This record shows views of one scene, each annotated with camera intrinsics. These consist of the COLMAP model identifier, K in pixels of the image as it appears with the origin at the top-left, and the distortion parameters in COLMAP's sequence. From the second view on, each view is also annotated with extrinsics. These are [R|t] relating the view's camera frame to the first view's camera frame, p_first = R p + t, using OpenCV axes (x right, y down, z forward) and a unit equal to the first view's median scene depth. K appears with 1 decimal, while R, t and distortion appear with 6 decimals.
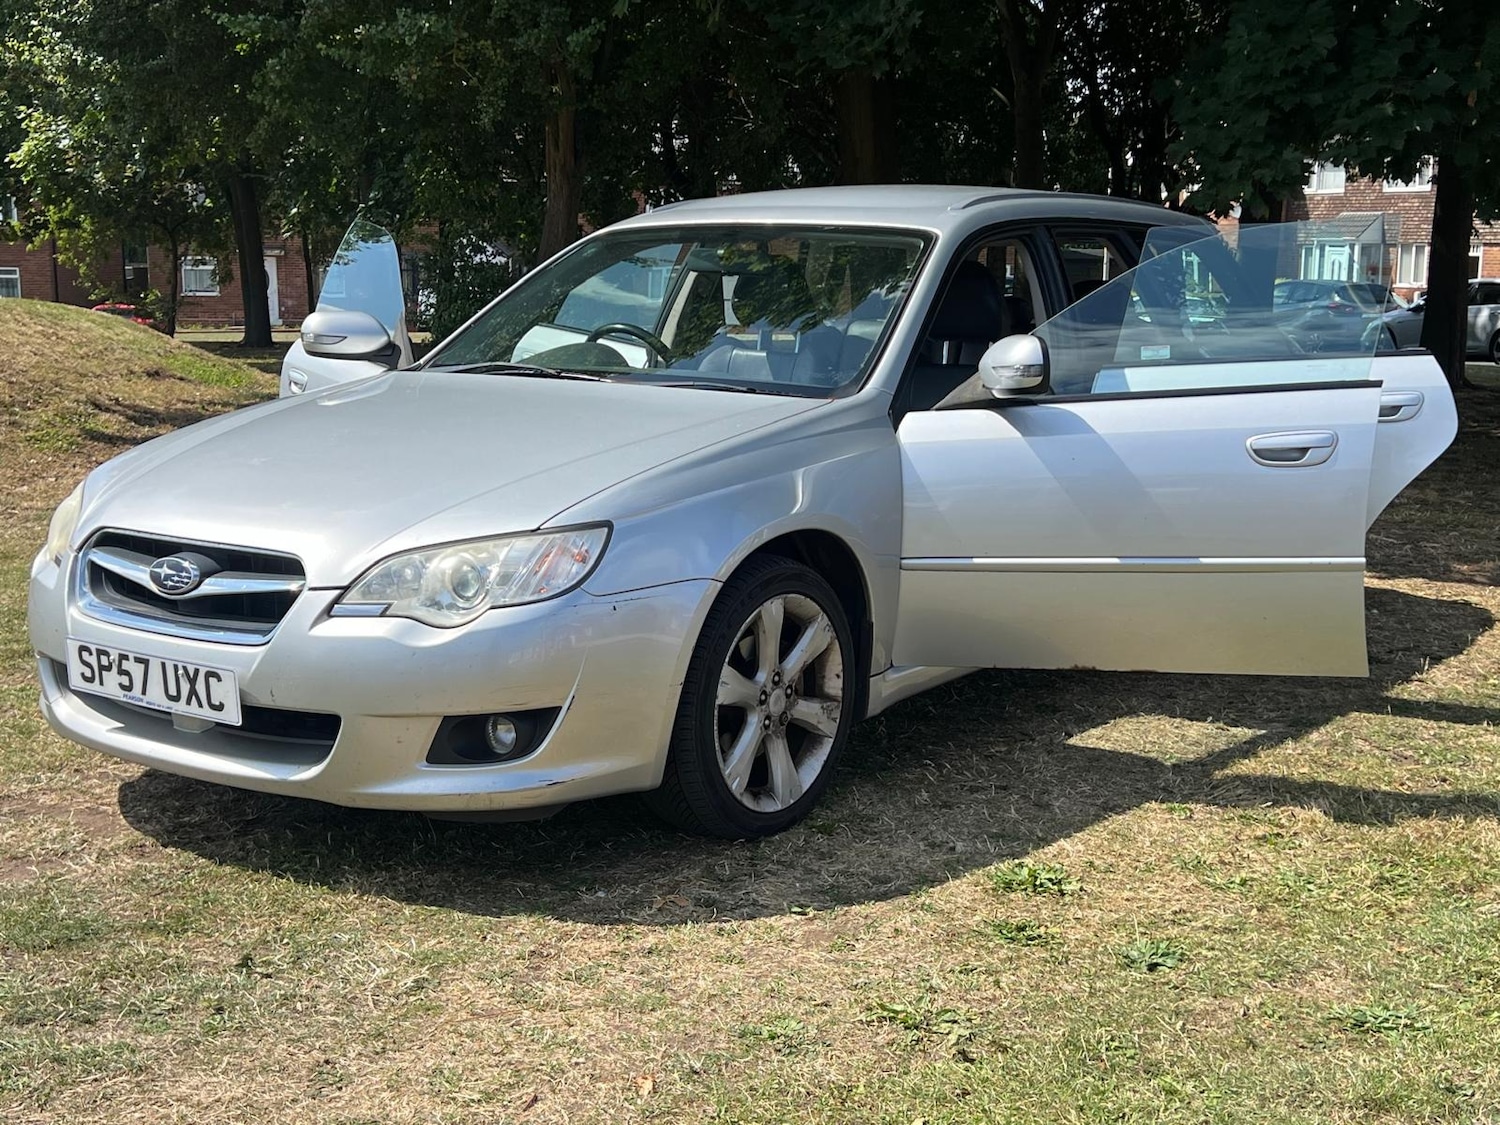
lens RADIAL K [[1822.9, 0, 766.9], [0, 1822.9, 542.2], [0, 0, 1]] dist [0.145768, -0.393663]
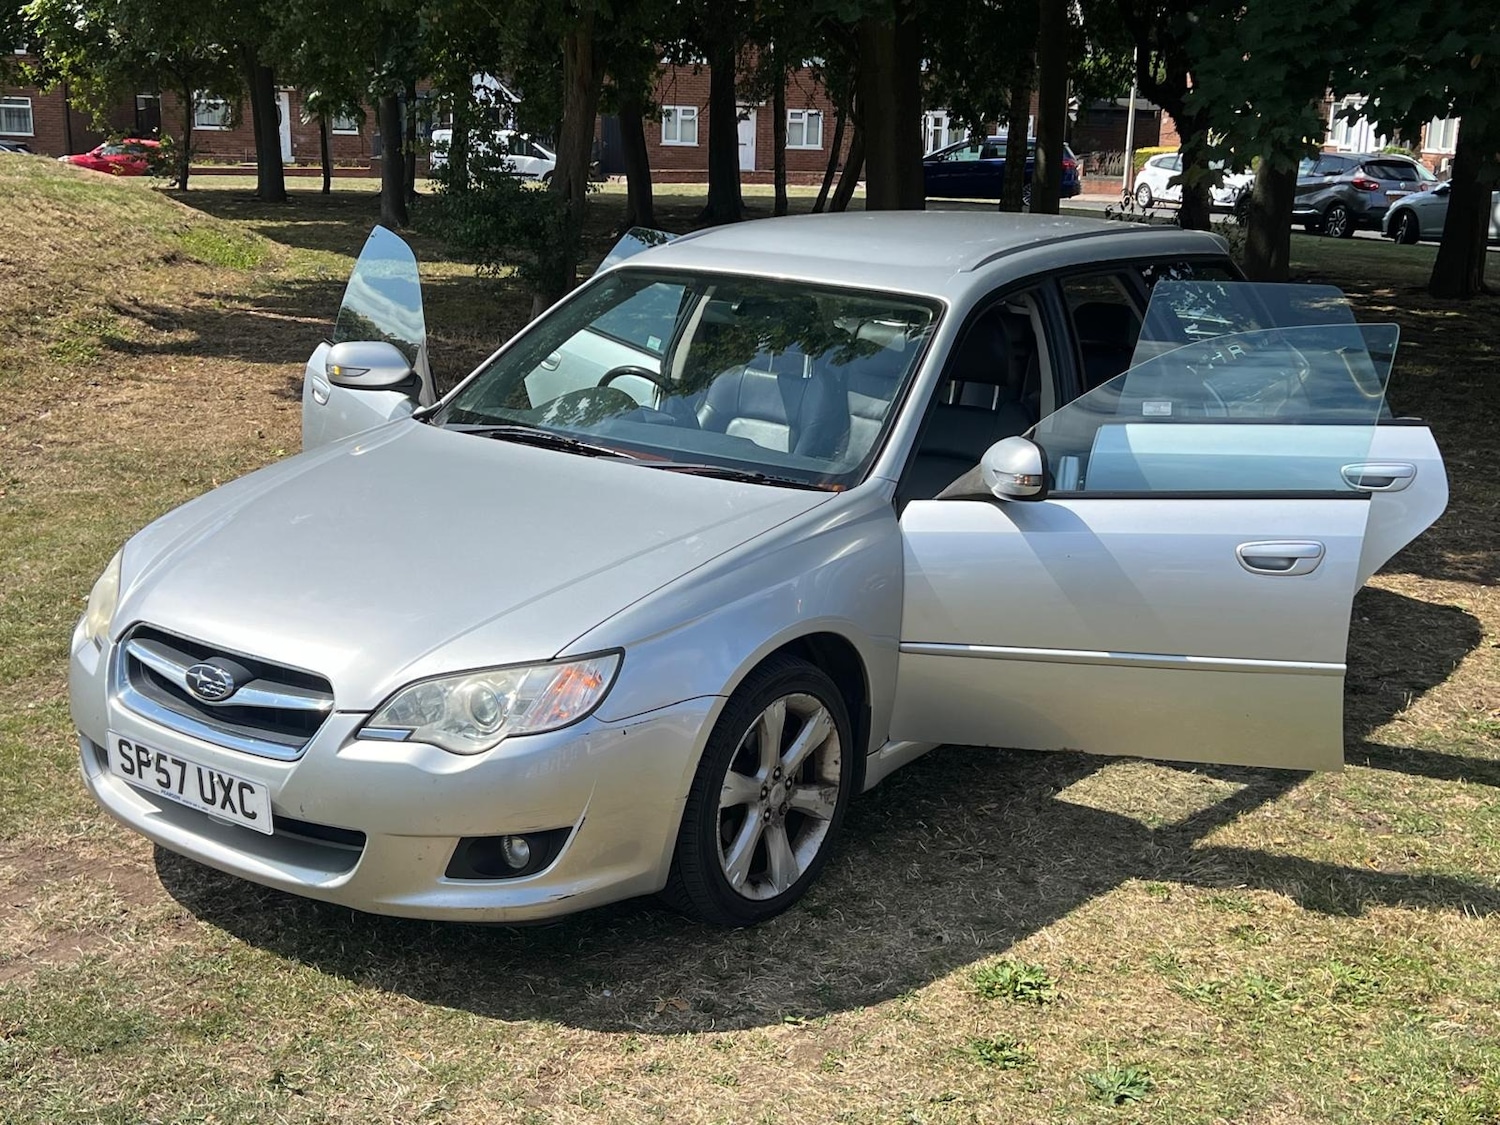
lens RADIAL K [[1822.9, 0, 751.3], [0, 1822.9, 536.7], [0, 0, 1]] dist [0.132309, -0.345546]
pose [[0.999580, 0.026327, -0.012117, -0.000550], [-0.025220, 0.996158, 0.083861, -0.156961], [0.014278, -0.083520, 0.996404, -0.038602]]
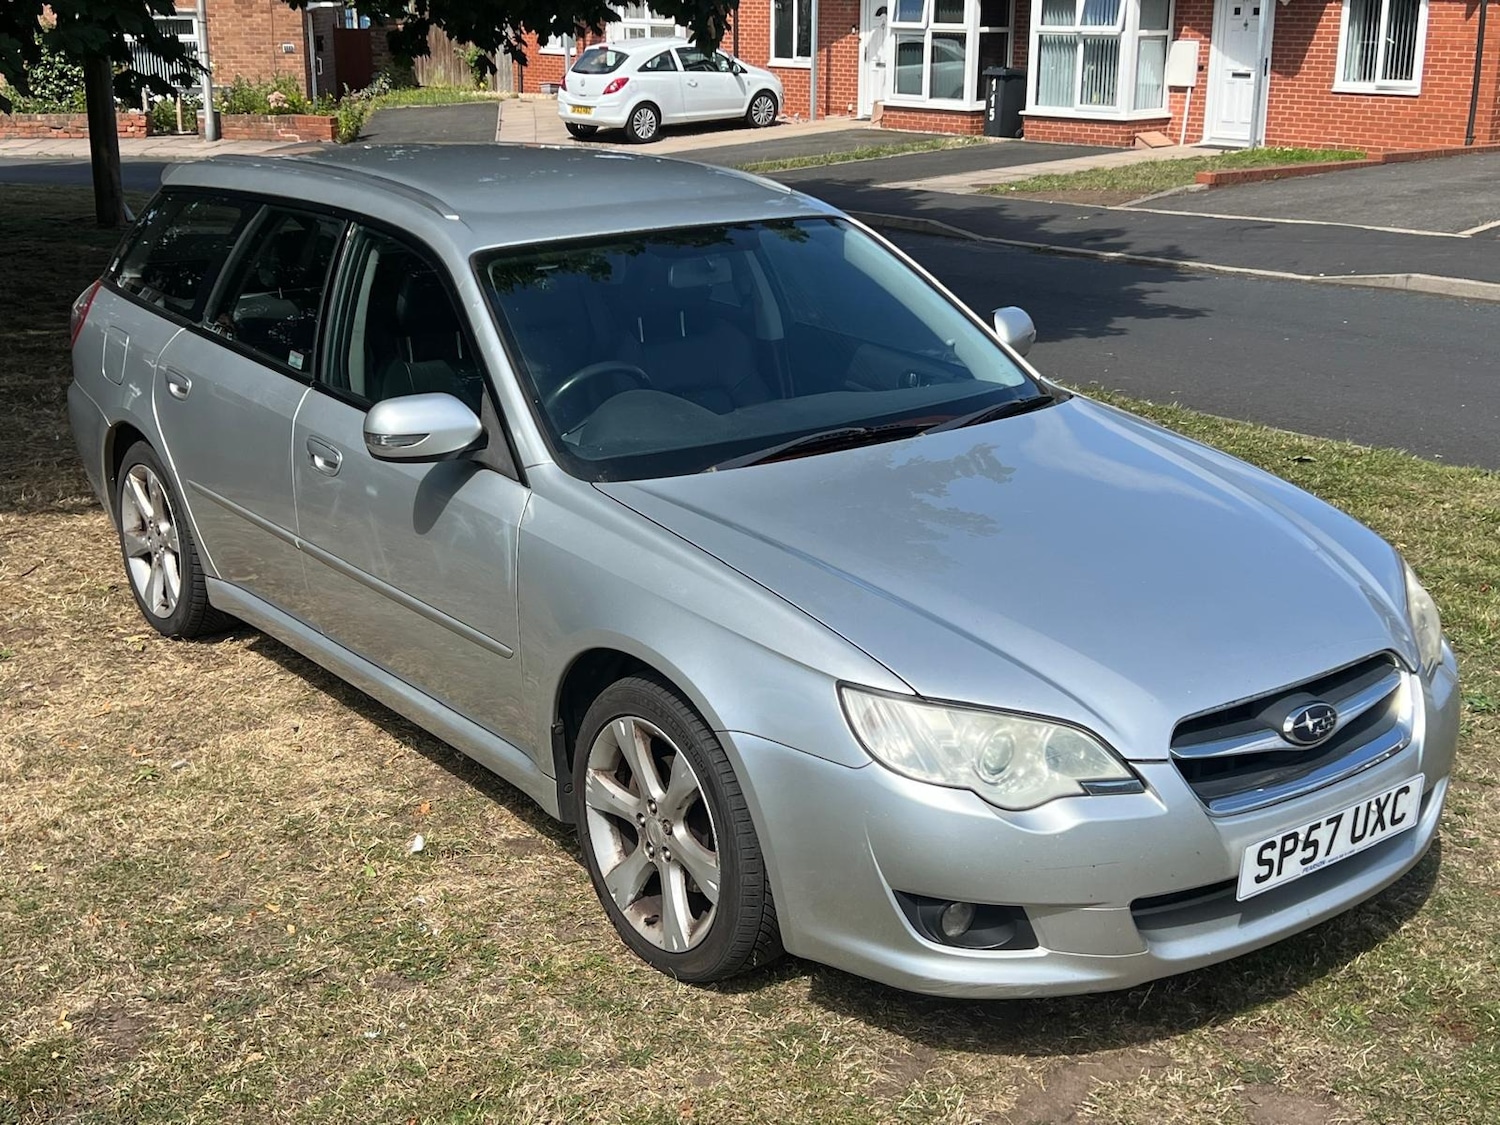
lens RADIAL K [[1834.8, 0, 748.3], [0, 1834.8, 535.2], [0, 0, 1]] dist [0.138247, -0.356585]
pose [[0.322499, -0.271997, 0.906649, -1.193381], [0.156029, 0.959999, 0.232502, -0.322059], [-0.933622, 0.066482, 0.352038, 0.905904]]
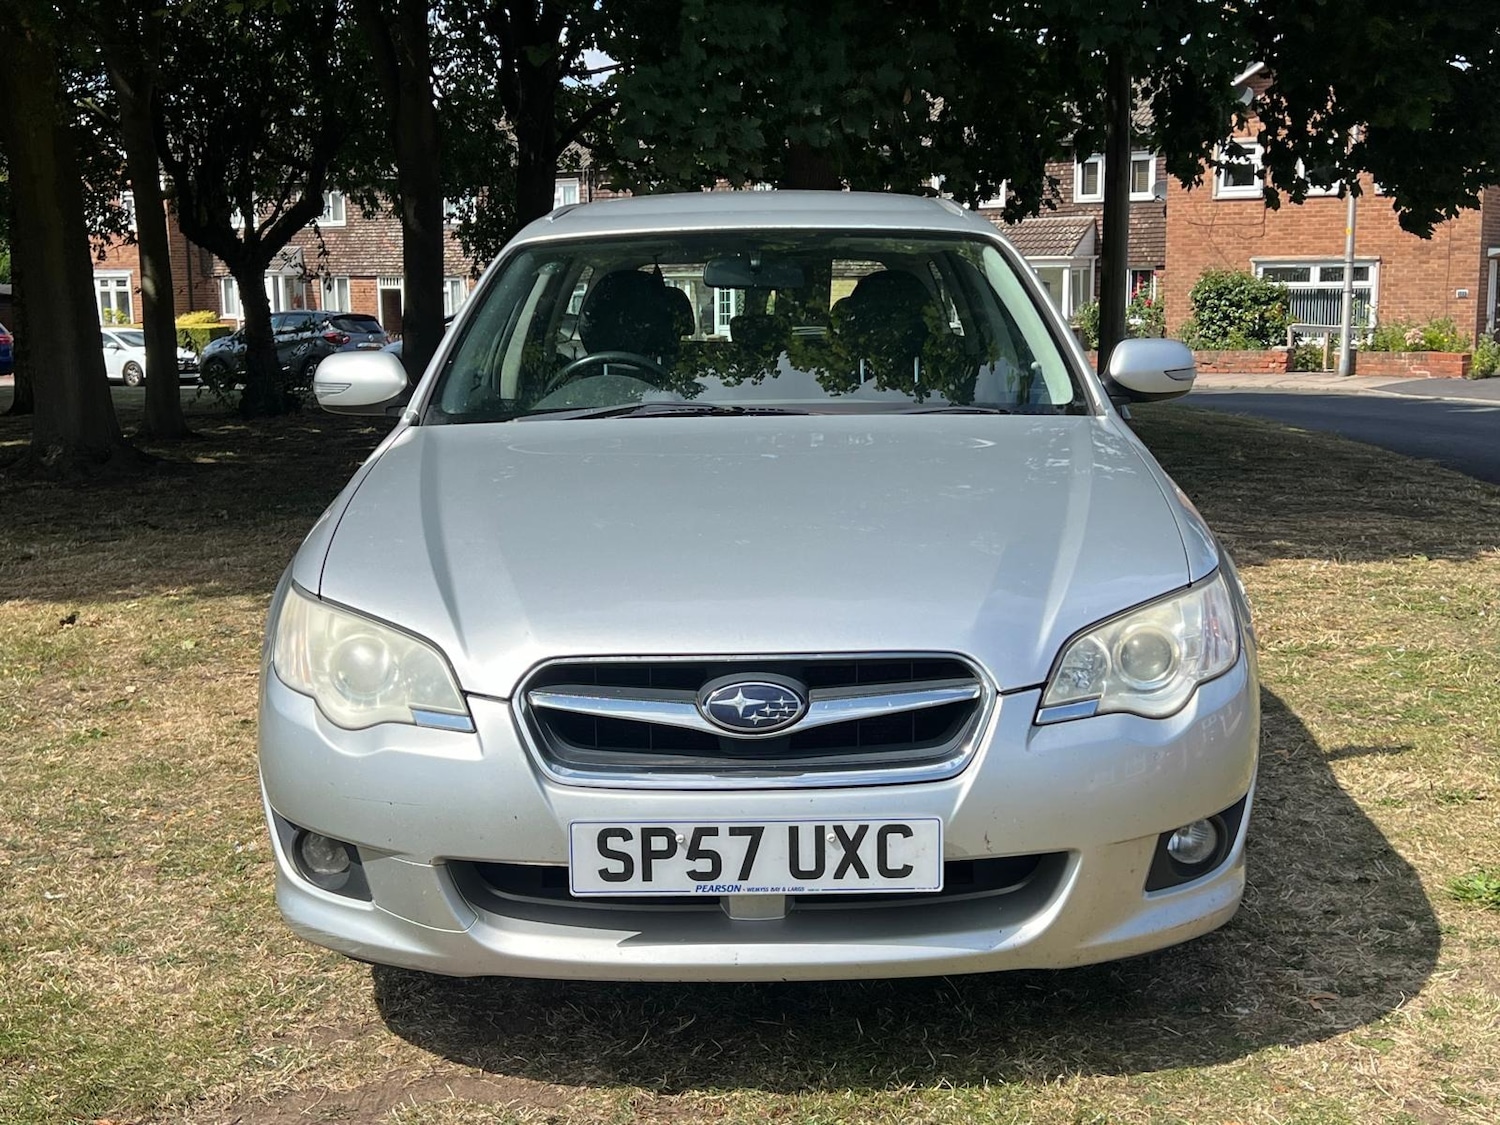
lens RADIAL K [[1816.6, 0, 773.8], [0, 1816.6, 537.4], [0, 0, 1]] dist [0.145477, -0.385461]
pose [[0.825209, -0.096256, 0.556565, -0.685577], [0.107936, 0.994087, 0.011888, -0.053561], [-0.554418, 0.050263, 0.830719, 0.392431]]
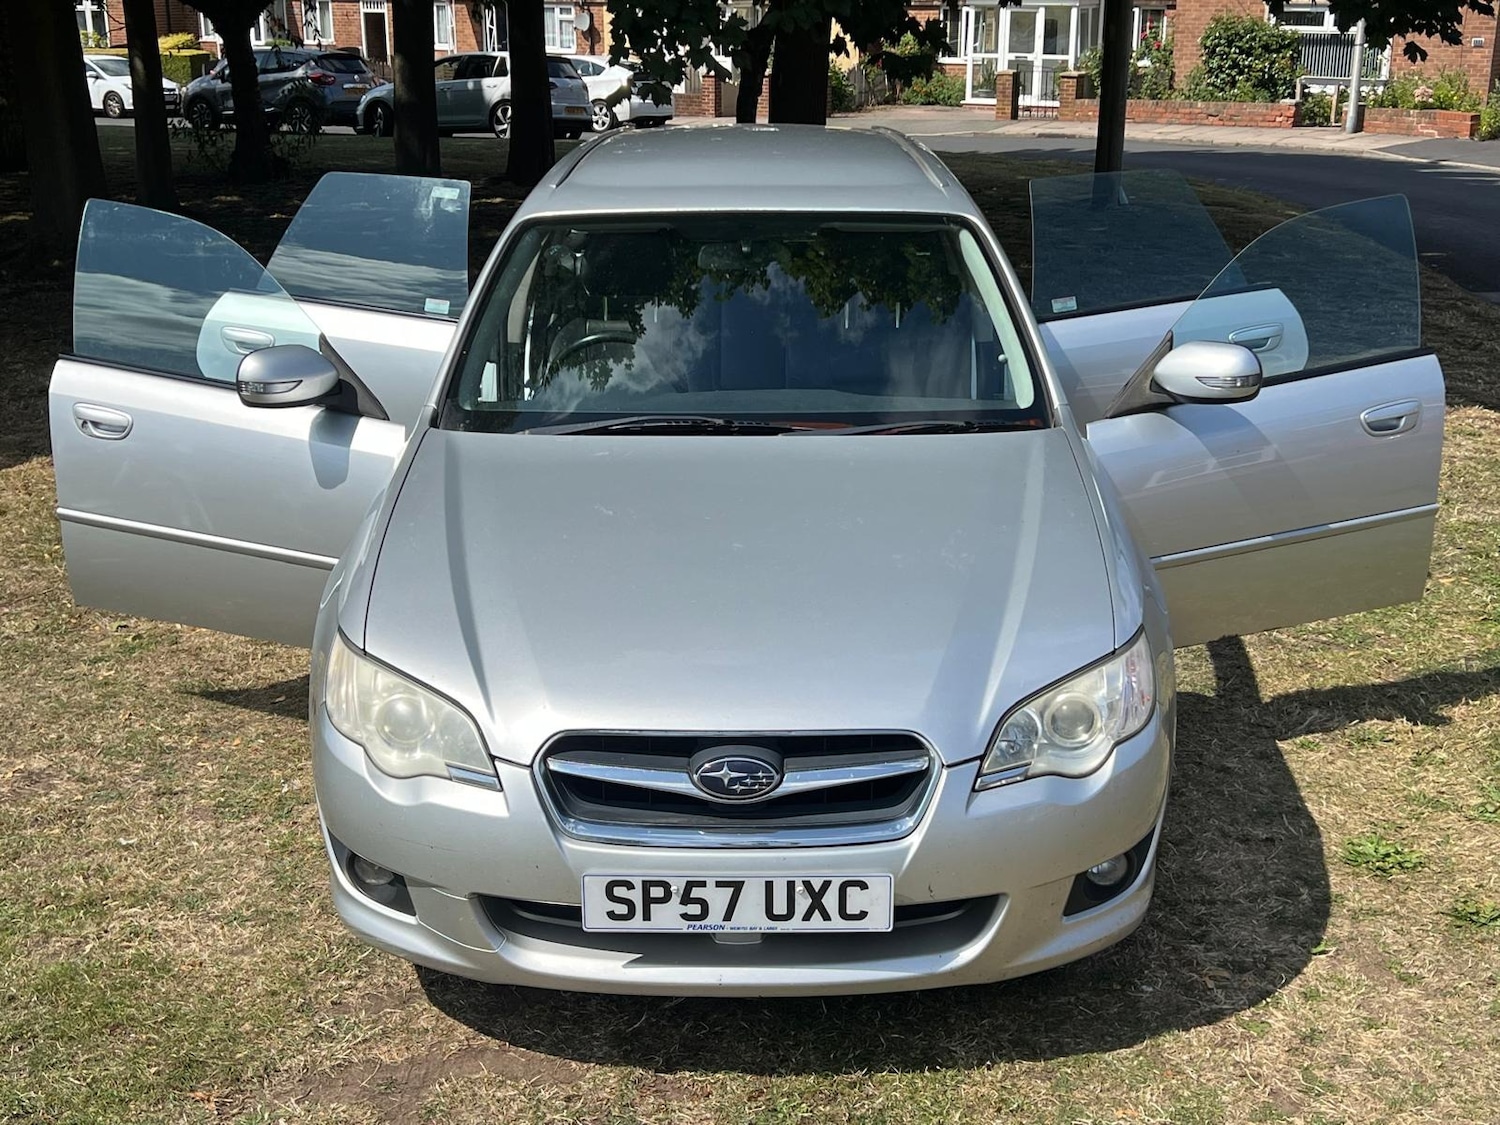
lens RADIAL K [[1825.8, 0, 770.7], [0, 1825.8, 556.4], [0, 0, 1]] dist [0.122266, -0.306549]
pose [[0.825820, -0.172110, 0.537029, -0.725287], [0.095280, 0.981182, 0.167937, -0.216160], [-0.555827, -0.087517, 0.826678, 0.294750]]
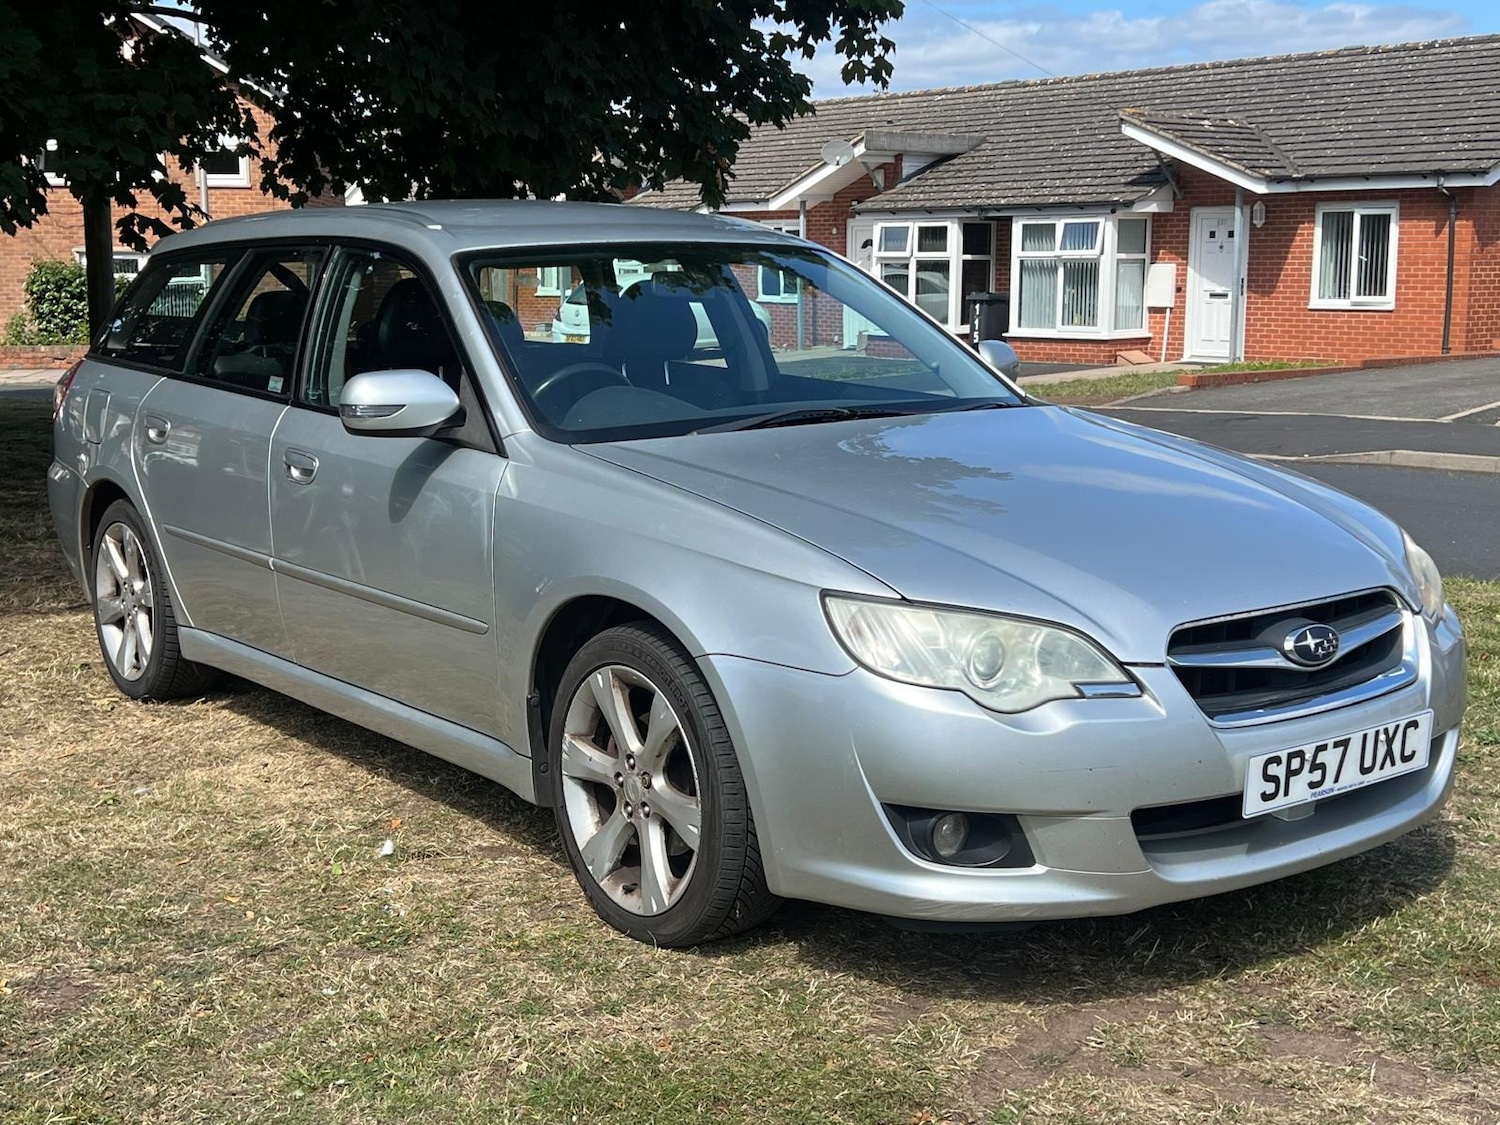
lens RADIAL K [[1834.8, 0, 748.3], [0, 1834.8, 535.2], [0, 0, 1]] dist [0.138247, -0.356585]
pose [[0.317888, -0.151015, 0.936025, -1.202574], [0.160701, 0.981532, 0.103781, -0.165216], [-0.934410, 0.117430, 0.336285, 0.922874]]
